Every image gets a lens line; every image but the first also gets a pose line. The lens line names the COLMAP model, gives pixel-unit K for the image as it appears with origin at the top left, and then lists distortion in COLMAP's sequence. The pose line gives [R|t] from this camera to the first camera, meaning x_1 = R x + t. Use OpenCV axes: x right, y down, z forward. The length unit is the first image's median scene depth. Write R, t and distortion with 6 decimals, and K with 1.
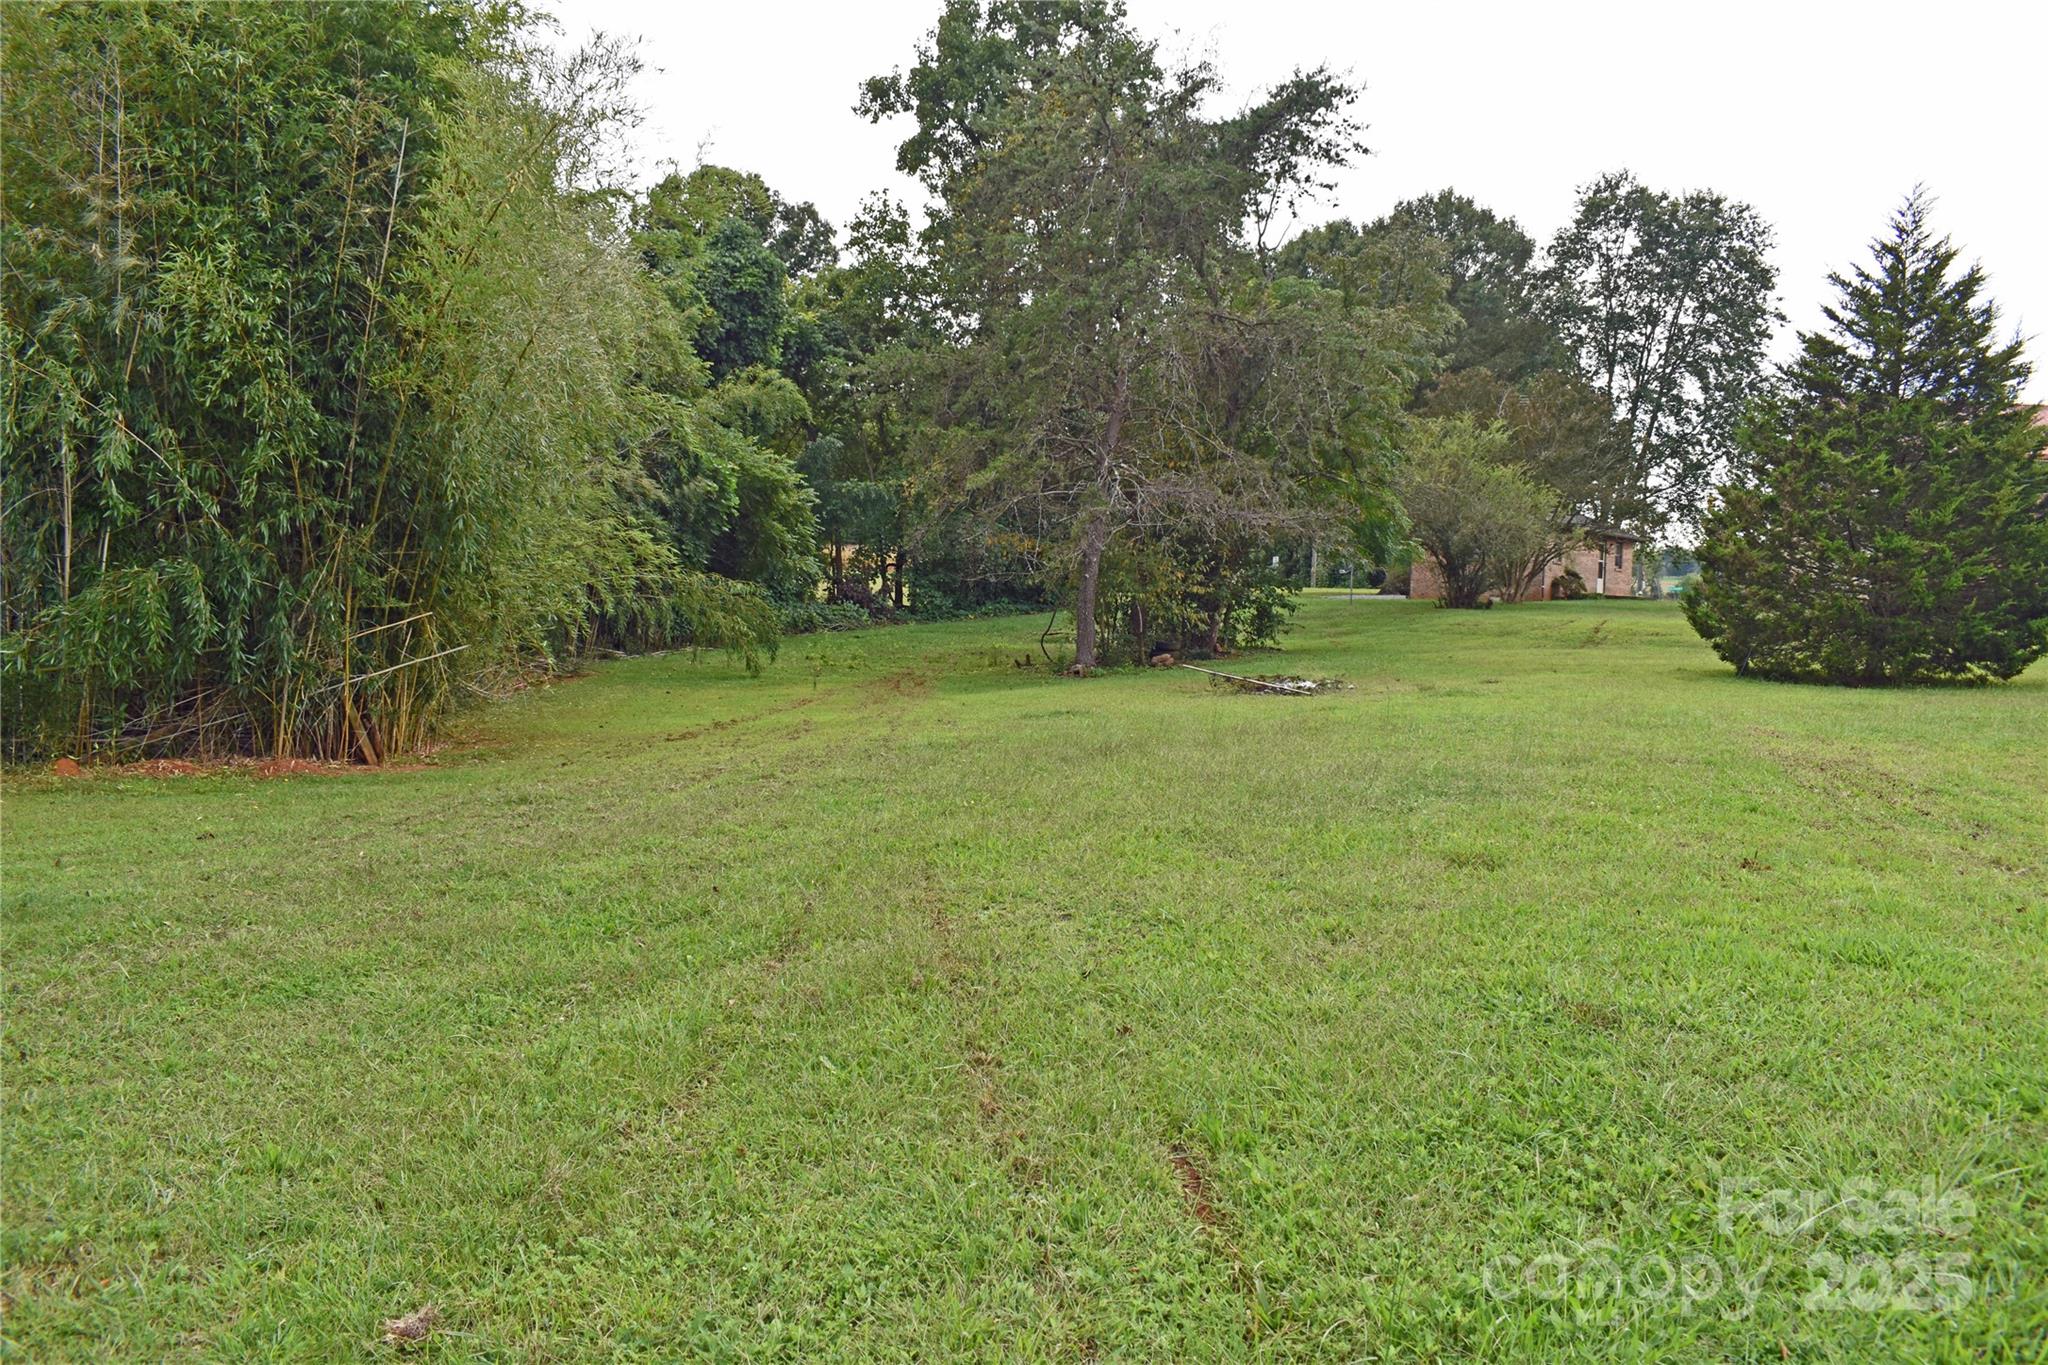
lens RADIAL K [[1591.6, 0, 1027.4], [0, 1591.6, 676.0], [0, 0, 1]] dist [-0.101181, 0.021810]
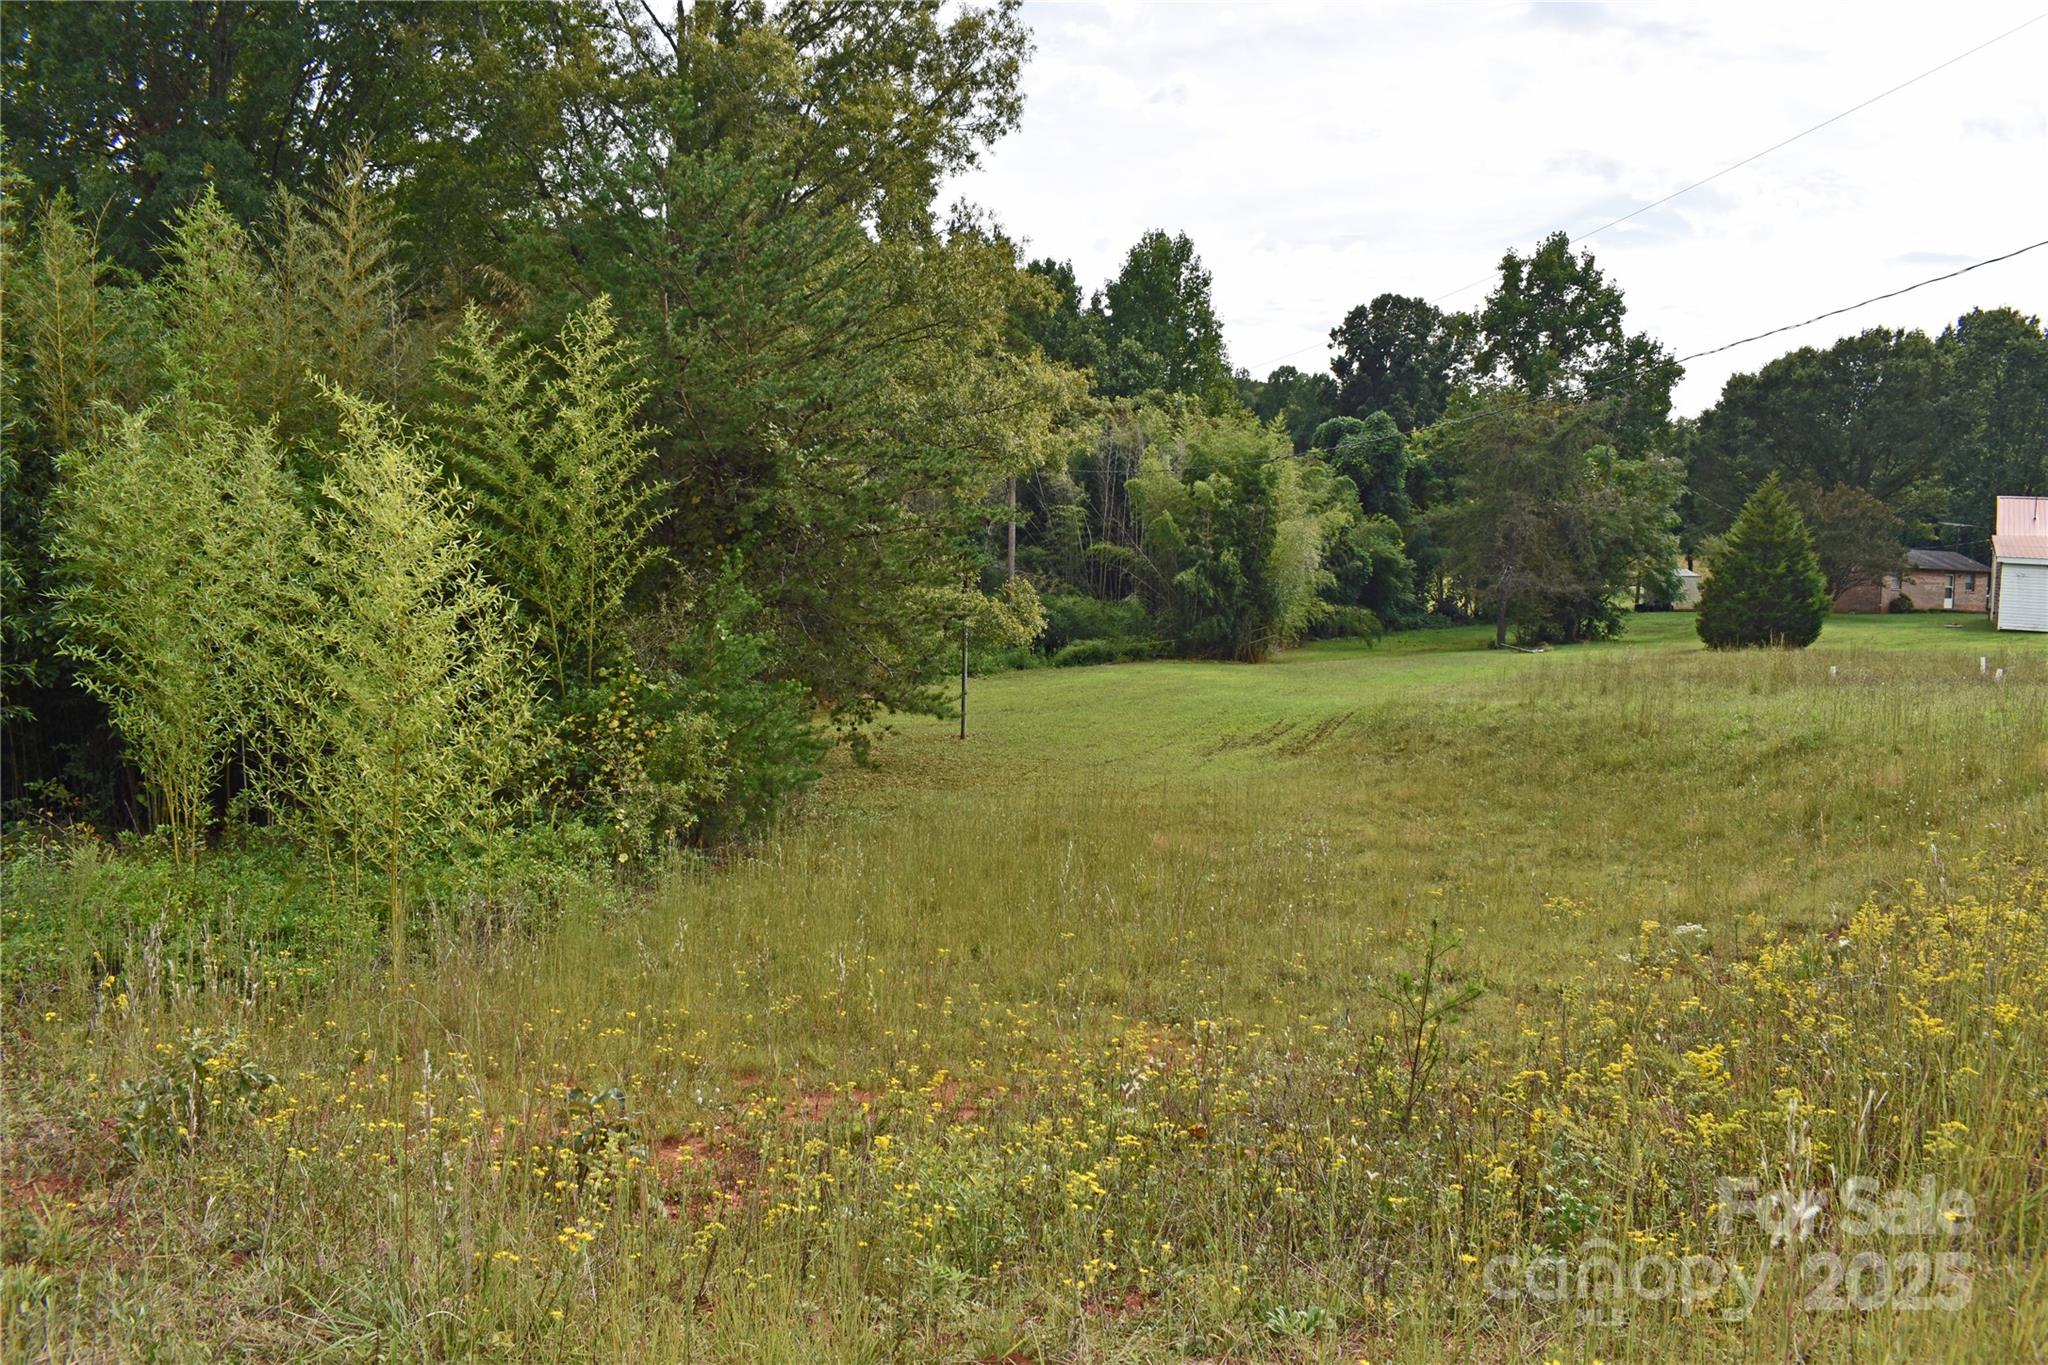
lens RADIAL K [[1591.6, 0, 1024.2], [0, 1591.6, 686.8], [0, 0, 1]] dist [-0.101181, 0.021810]
pose [[0.904828, 0.022334, -0.425192, 0.304215], [-0.016954, 0.999721, 0.016433, 0.022523], [0.425440, -0.007660, 0.904954, -1.142630]]
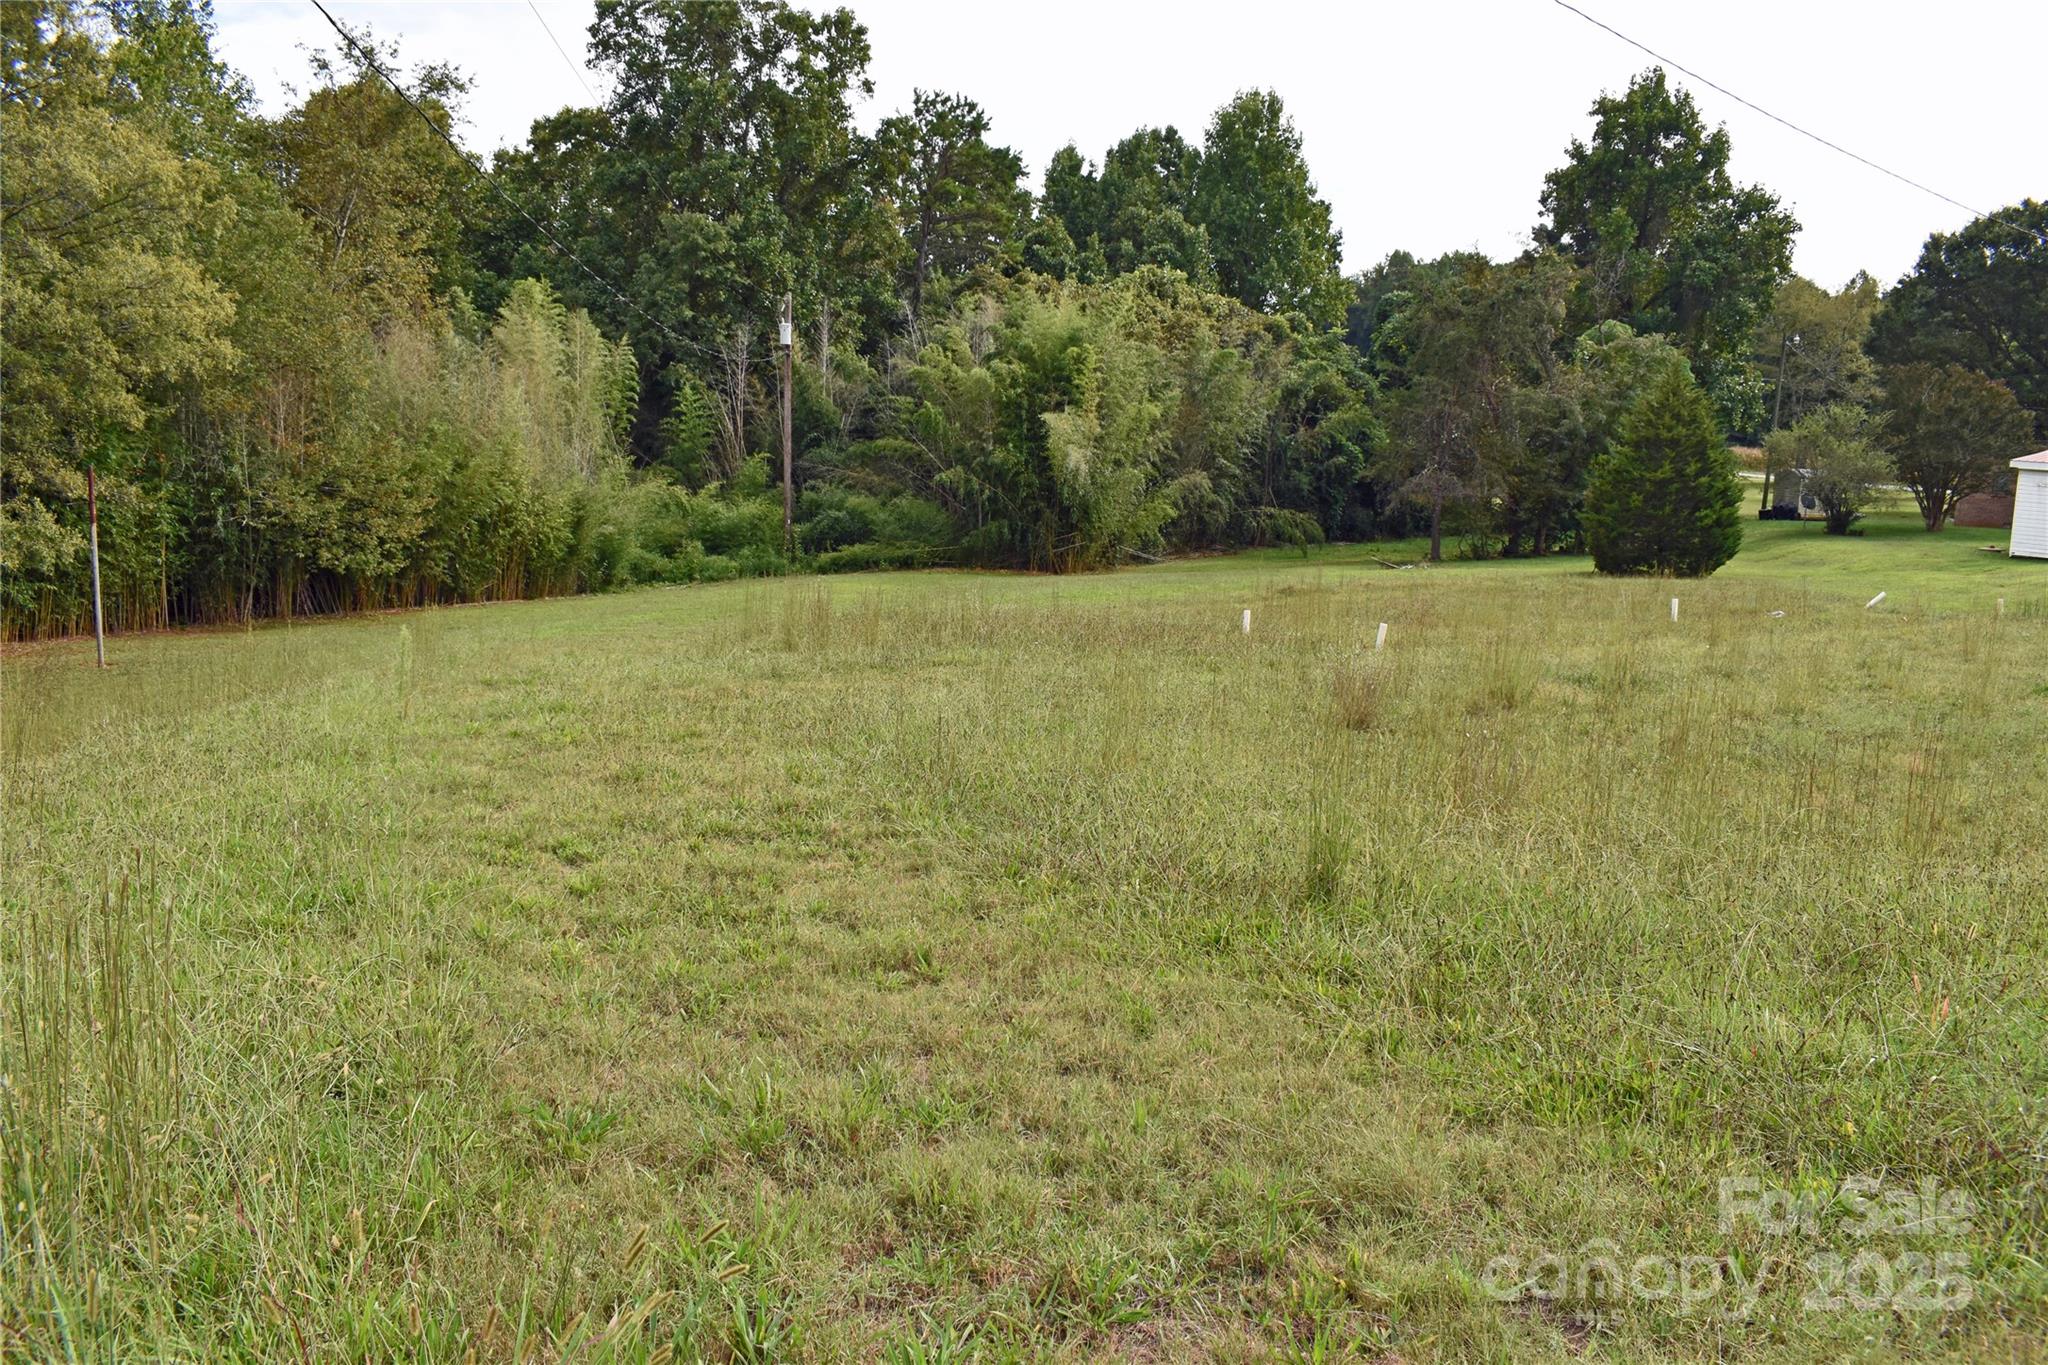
lens RADIAL K [[1591.6, 0, 1016.5], [0, 1591.6, 682.7], [0, 0, 1]] dist [-0.101181, 0.021810]
pose [[0.765112, 0.084998, -0.638263, 0.714171], [-0.034909, 0.995267, 0.090695, -0.009184], [0.642951, -0.047111, 0.764457, -0.718232]]
